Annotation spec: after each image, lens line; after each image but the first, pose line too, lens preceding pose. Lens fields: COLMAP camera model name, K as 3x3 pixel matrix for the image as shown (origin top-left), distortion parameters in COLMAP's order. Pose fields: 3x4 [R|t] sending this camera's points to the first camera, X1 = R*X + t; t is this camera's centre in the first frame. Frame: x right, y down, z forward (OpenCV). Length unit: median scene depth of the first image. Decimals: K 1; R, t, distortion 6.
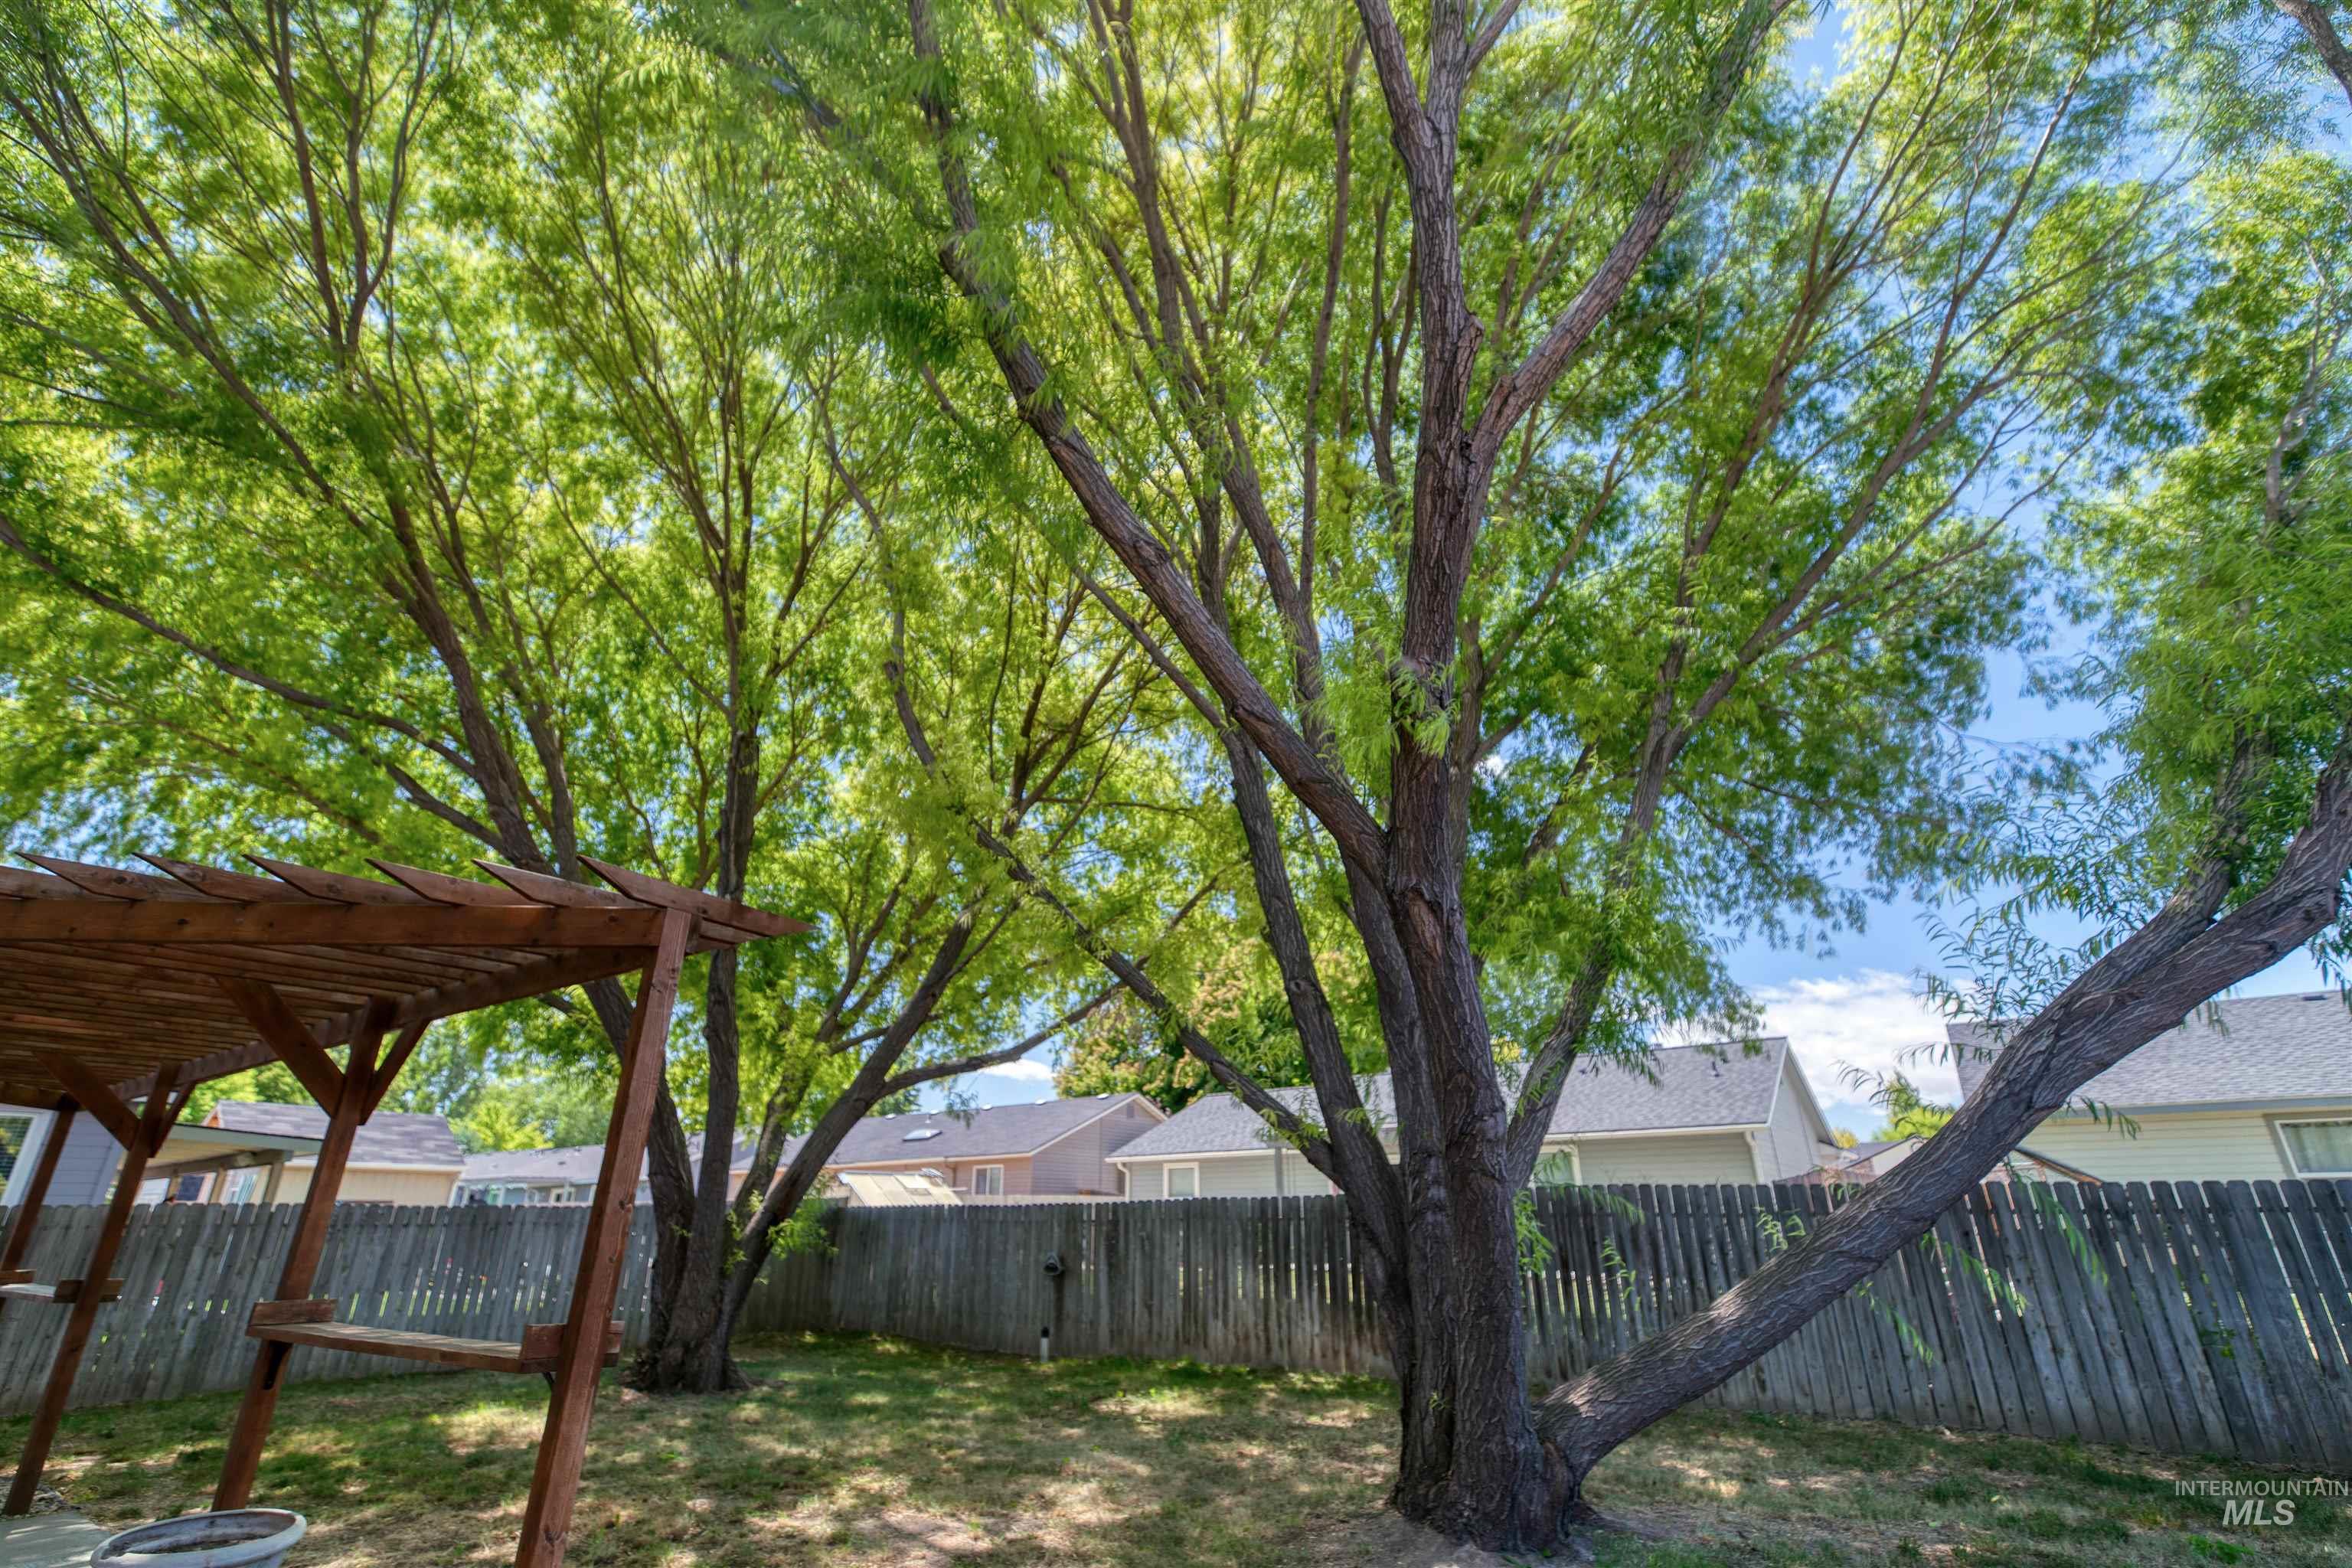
lens RADIAL K [[1063.5, 0, 1171.3], [0, 1063.5, 765.6], [0, 0, 1]] dist [0.005261, -0.000579]
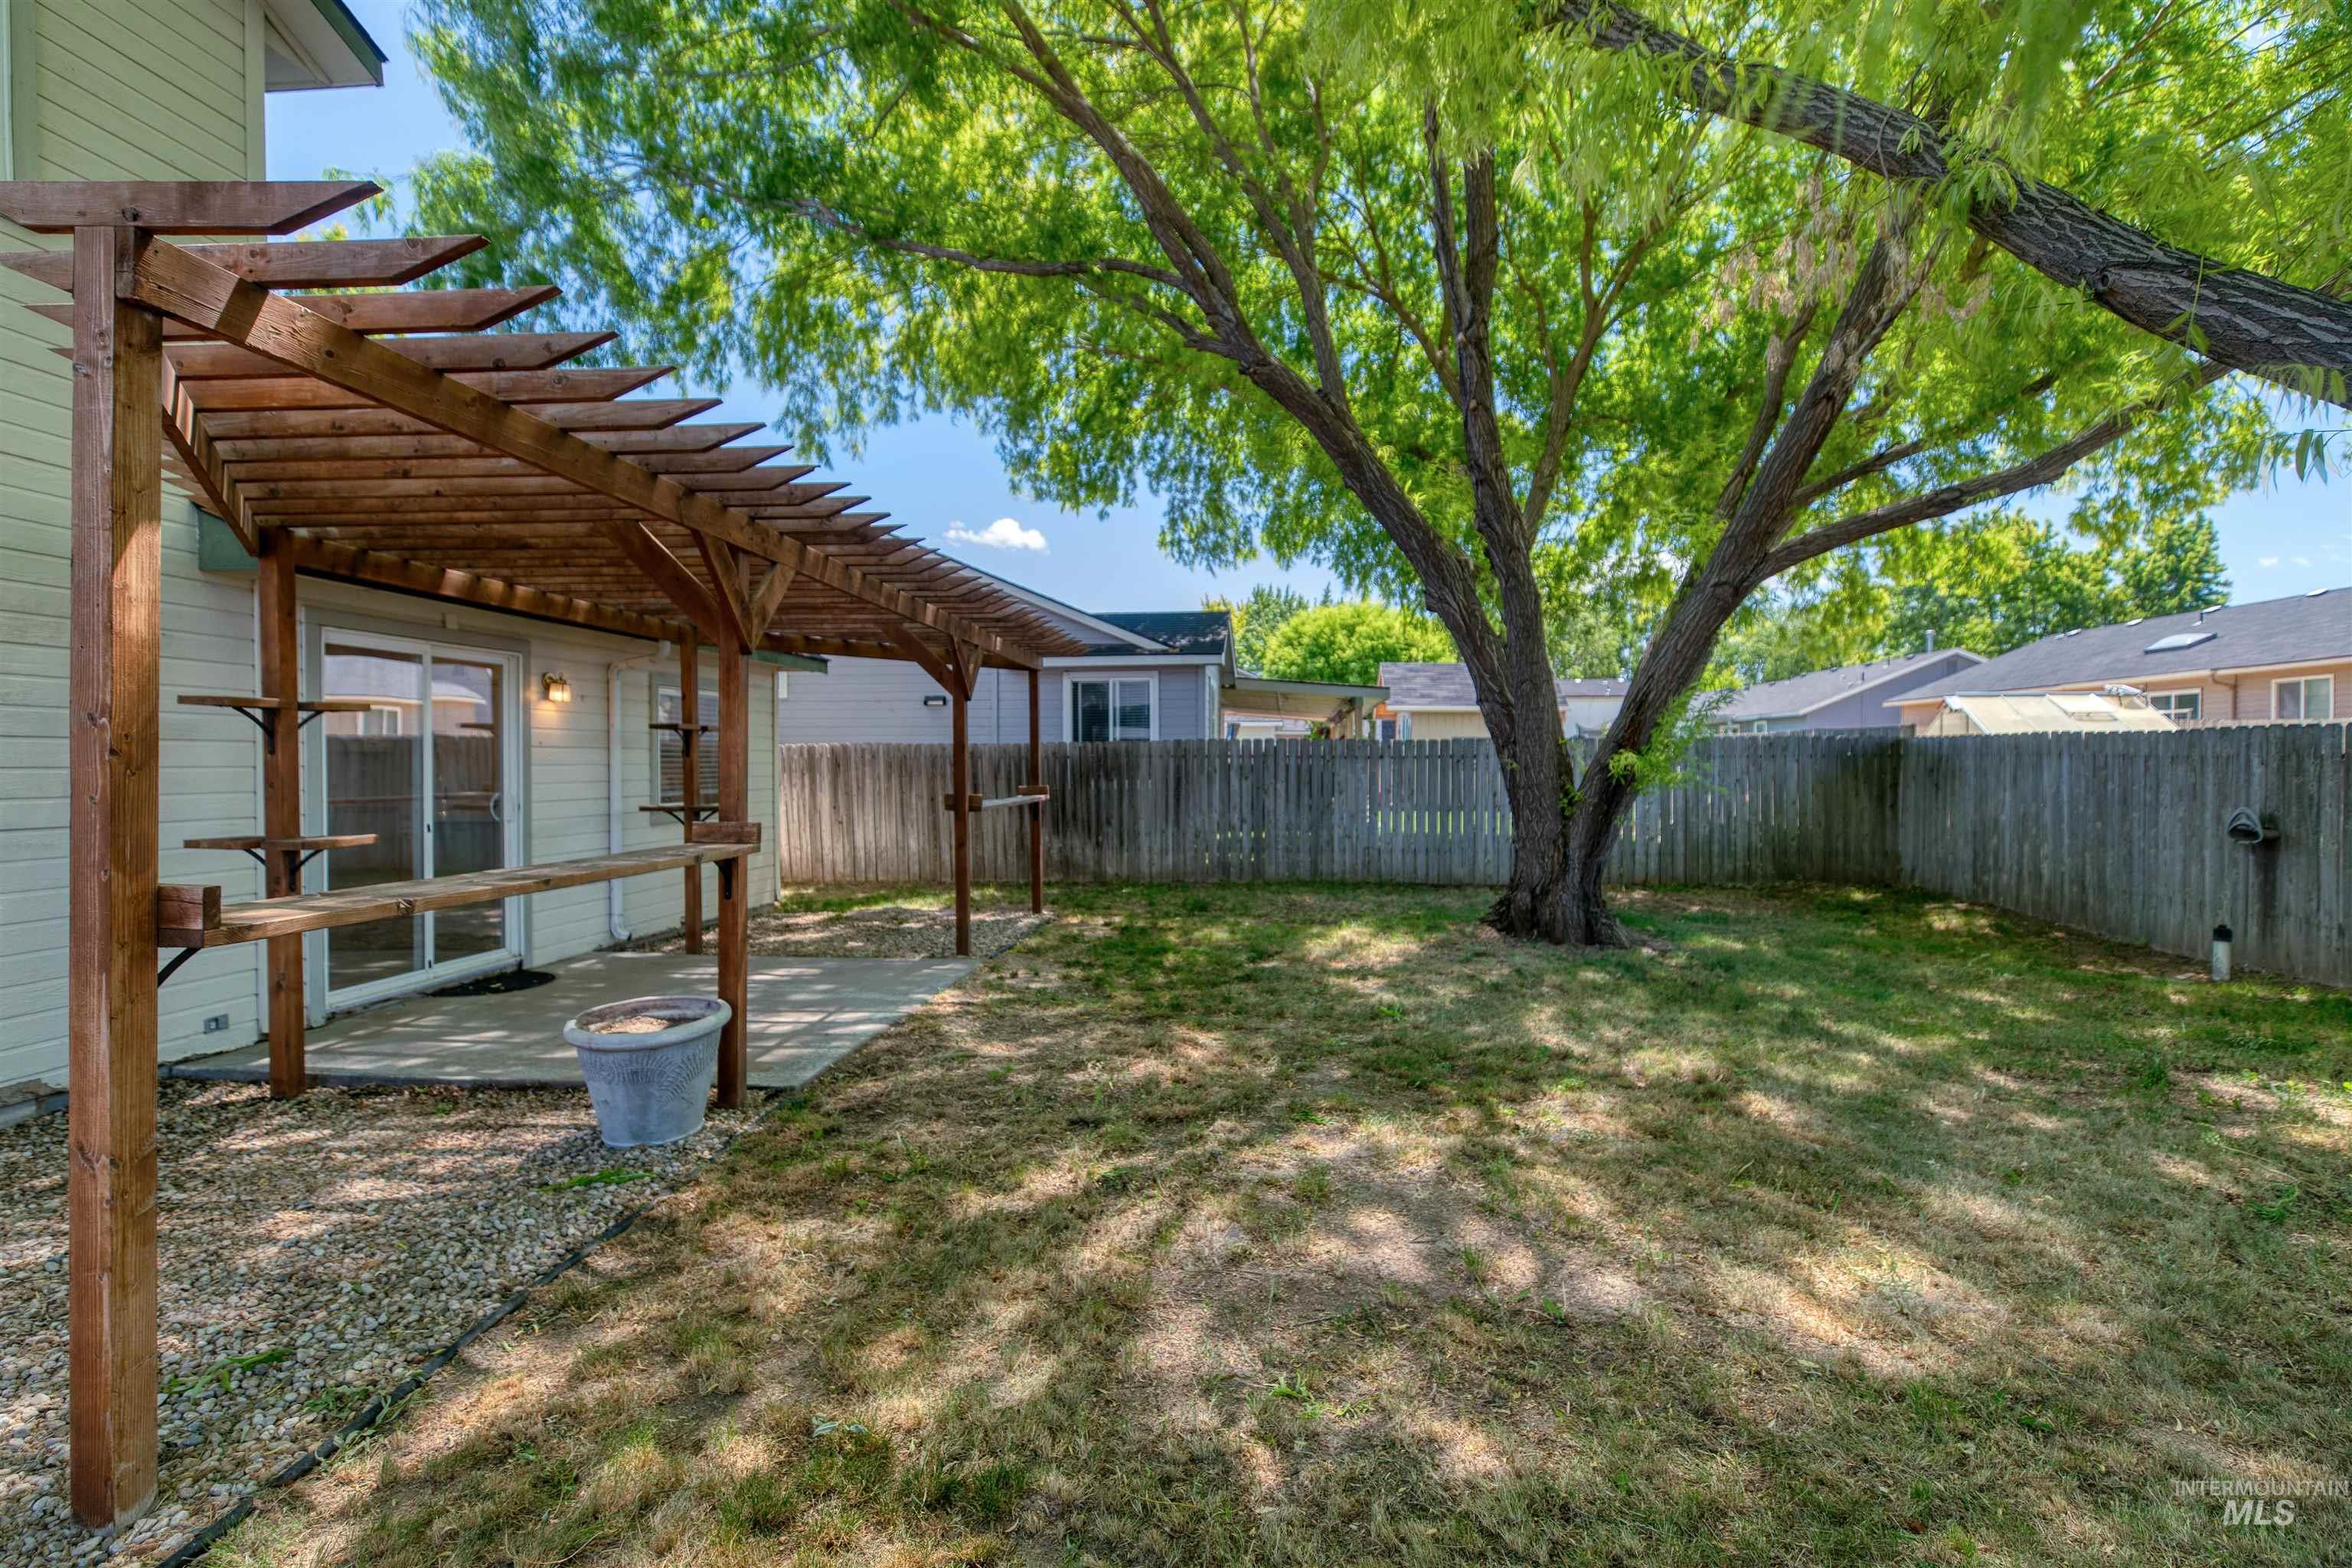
lens RADIAL K [[1063.5, 0, 1180.5], [0, 1063.5, 771.2], [0, 0, 1]] dist [0.005261, -0.000579]
pose [[0.505927, 0.008336, -0.862536, 0.097397], [0.339235, 0.917452, 0.207848, 0.165946], [0.793068, -0.397758, 0.461337, 0.373806]]
